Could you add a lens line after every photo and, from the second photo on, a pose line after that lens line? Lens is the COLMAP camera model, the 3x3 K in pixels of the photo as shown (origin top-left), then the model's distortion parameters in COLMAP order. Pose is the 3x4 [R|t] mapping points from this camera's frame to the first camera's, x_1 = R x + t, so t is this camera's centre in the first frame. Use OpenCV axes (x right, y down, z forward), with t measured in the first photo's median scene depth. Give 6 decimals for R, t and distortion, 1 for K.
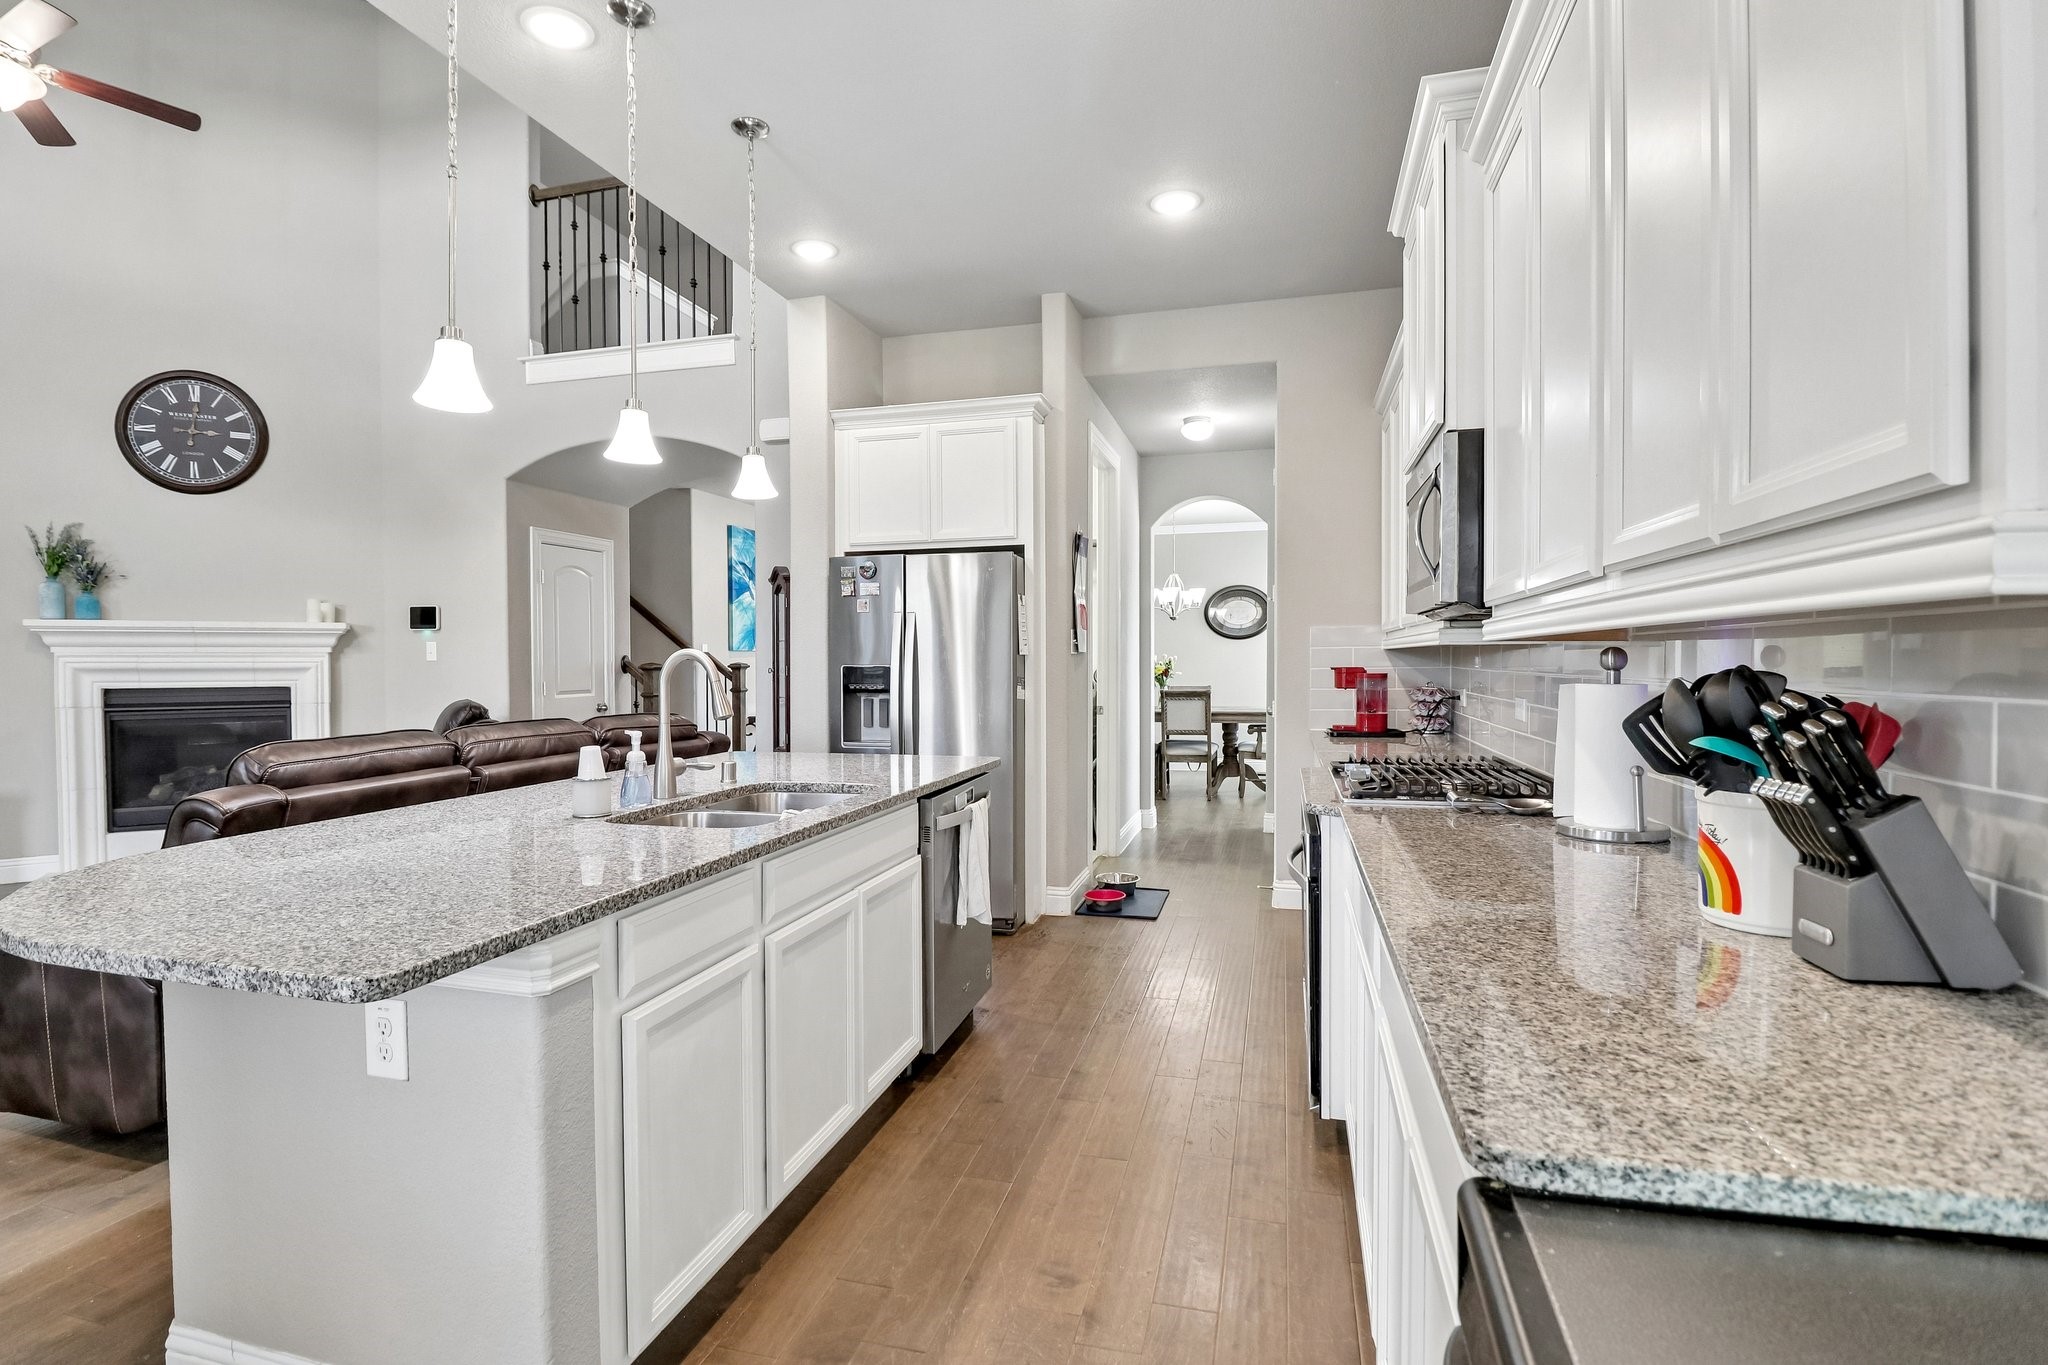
lens RADIAL K [[972.5, 0, 1009.5], [0, 972.5, 674.8], [0, 0, 1]] dist [0.000348, -0.012048]
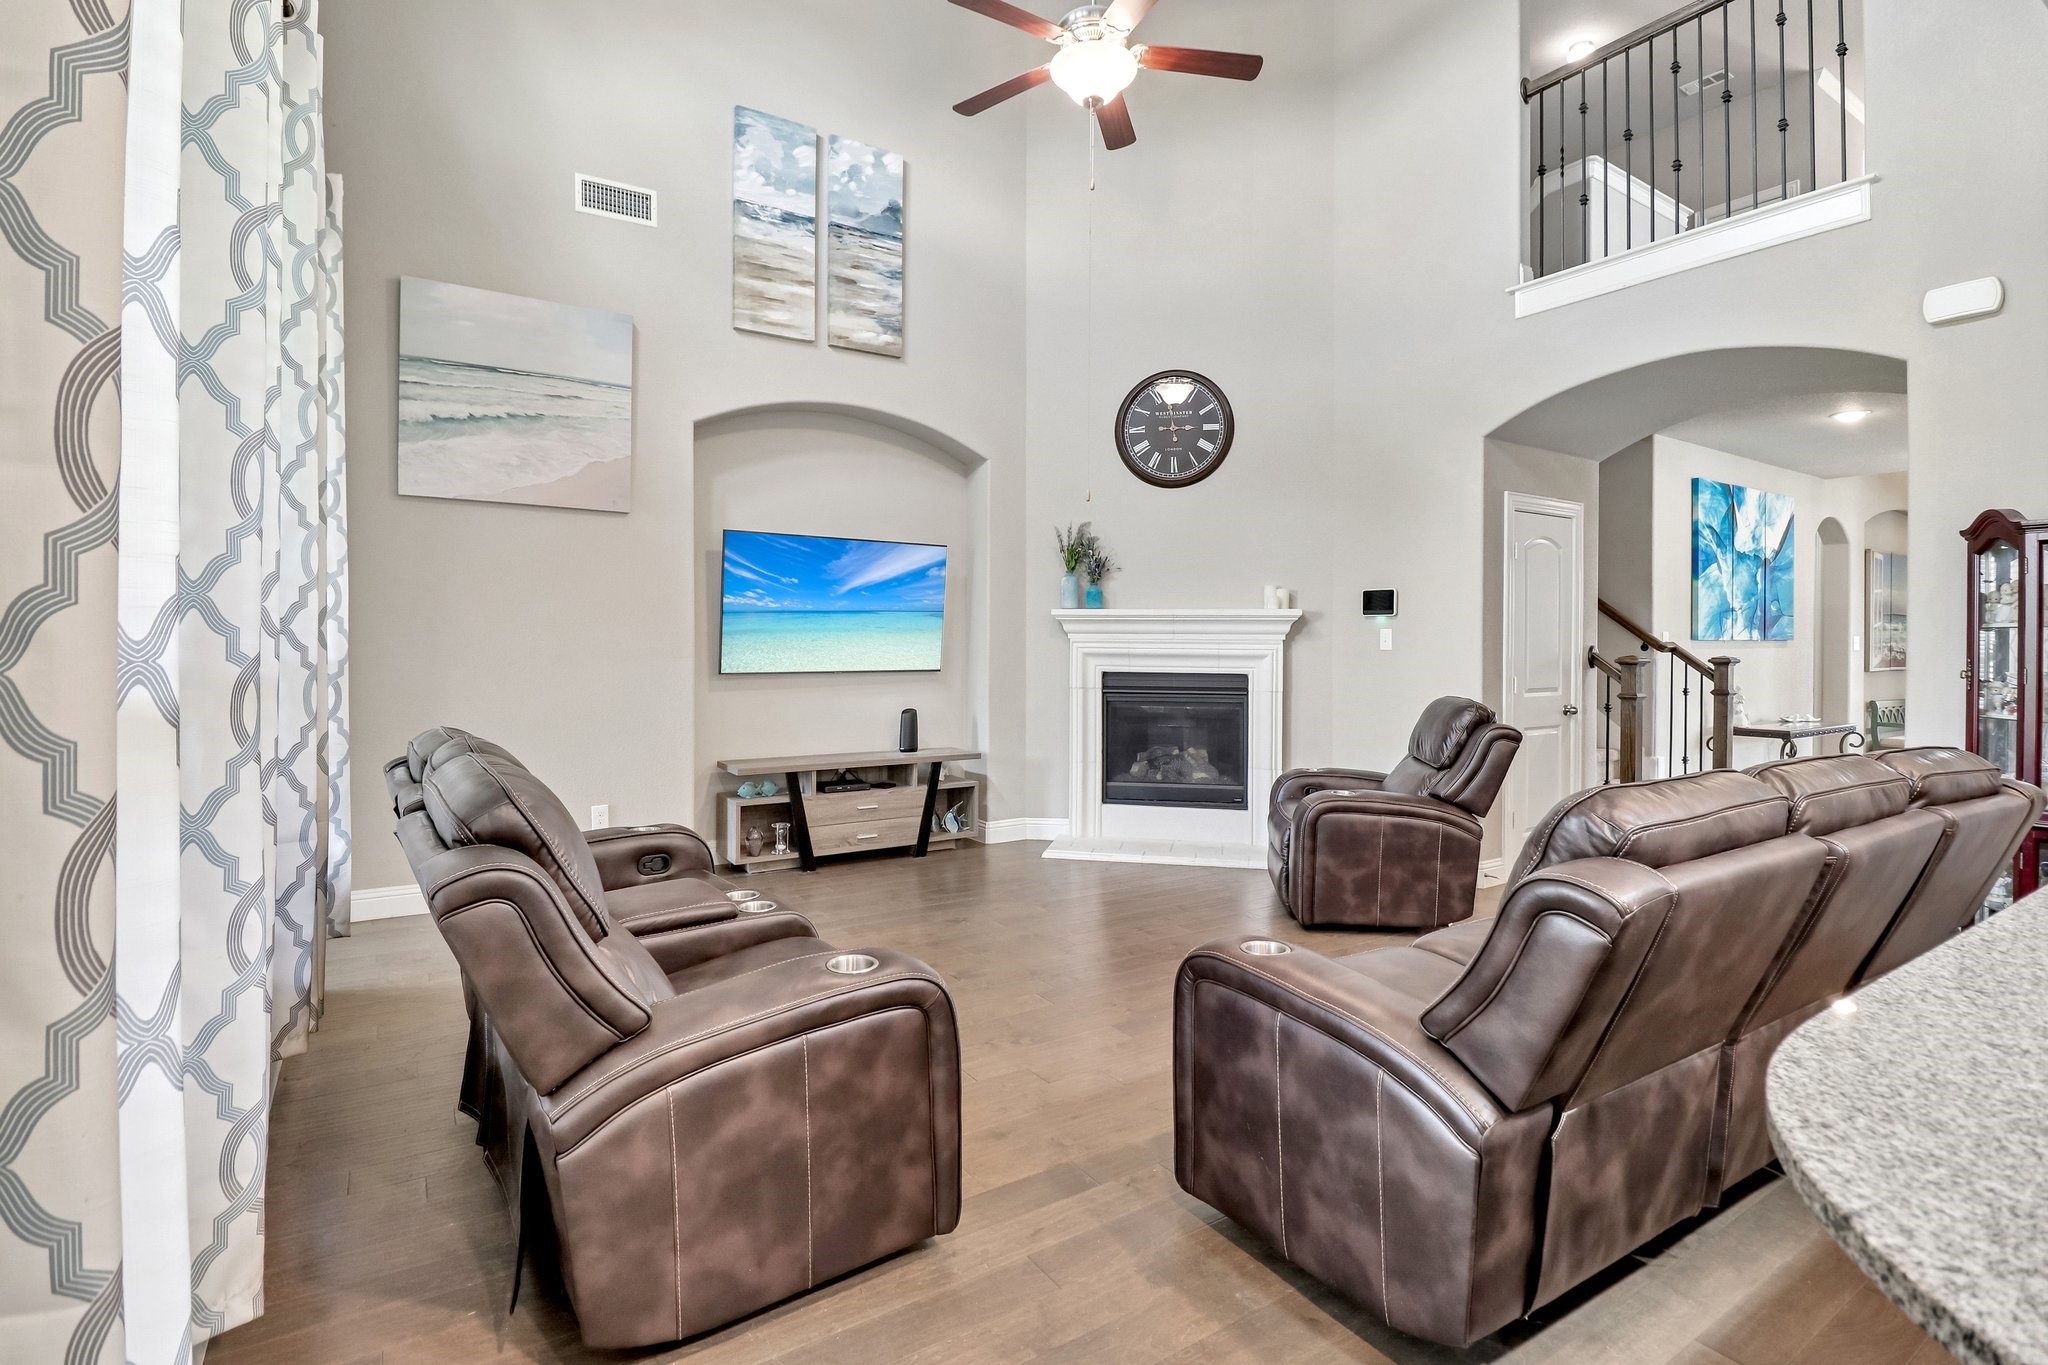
lens RADIAL K [[963.6, 0, 1020.4], [0, 963.6, 644.2], [0, 0, 1]] dist [-0.002681, -0.001846]
pose [[0.745496, 0.010249, -0.666431, -0.271986], [-0.021897, 0.999719, -0.009120, -0.004594], [0.666150, 0.021391, 0.745511, 0.115738]]
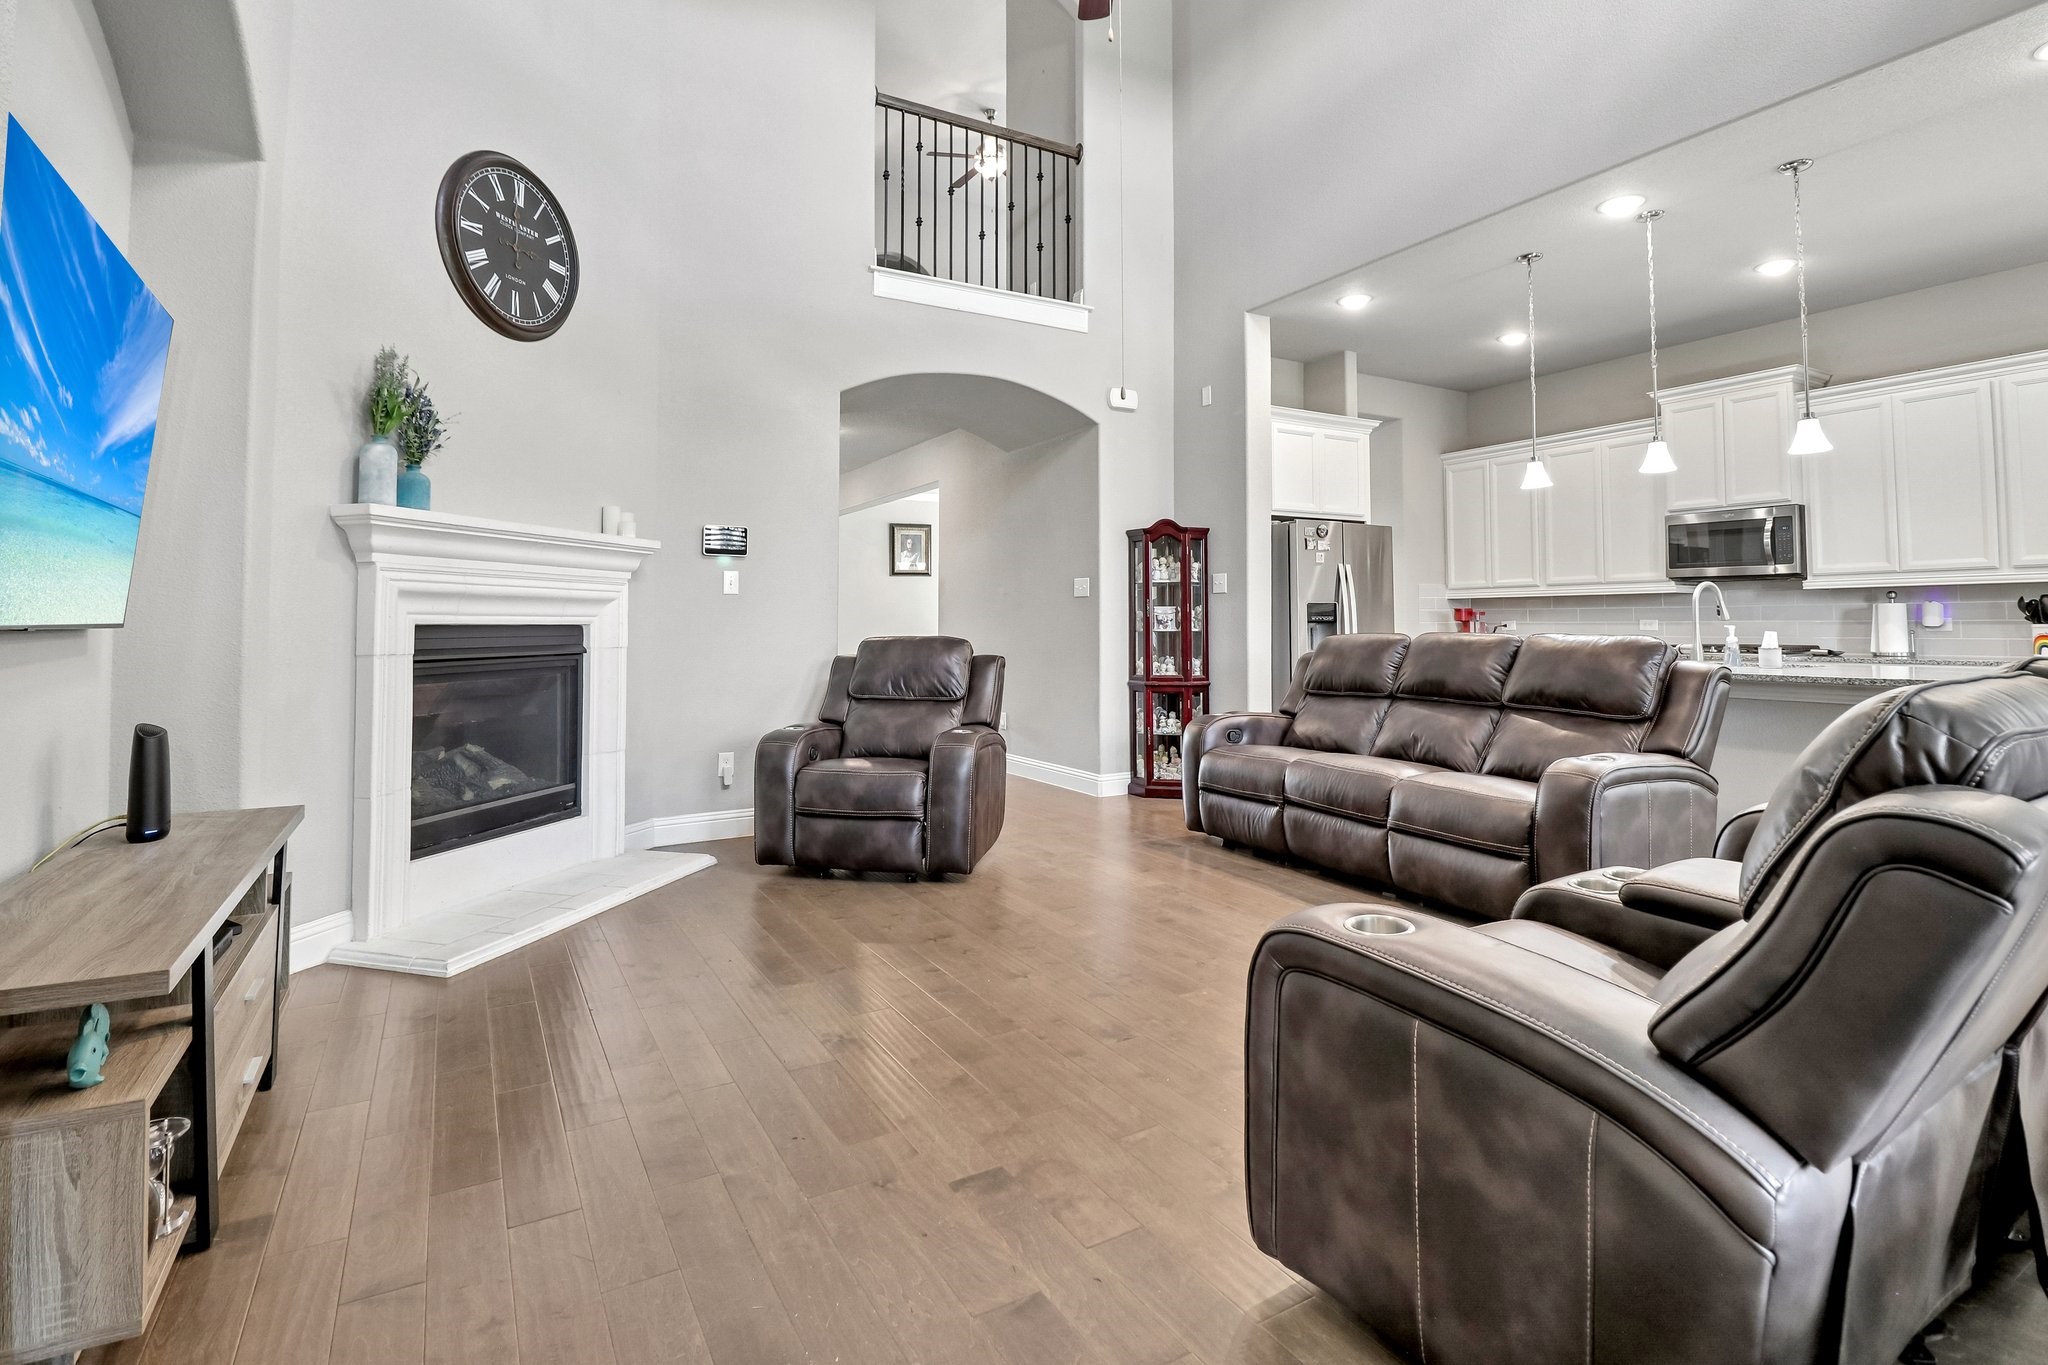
lens RADIAL K [[990.5, 0, 1020.6], [0, 990.5, 596.8], [0, 0, 1]] dist [-0.002173, -0.000523]
pose [[0.701222, 0.024899, 0.712508, -1.092291], [0.009408, 0.998980, -0.044168, 0.027701], [-0.712880, 0.037675, 0.700273, 0.269751]]
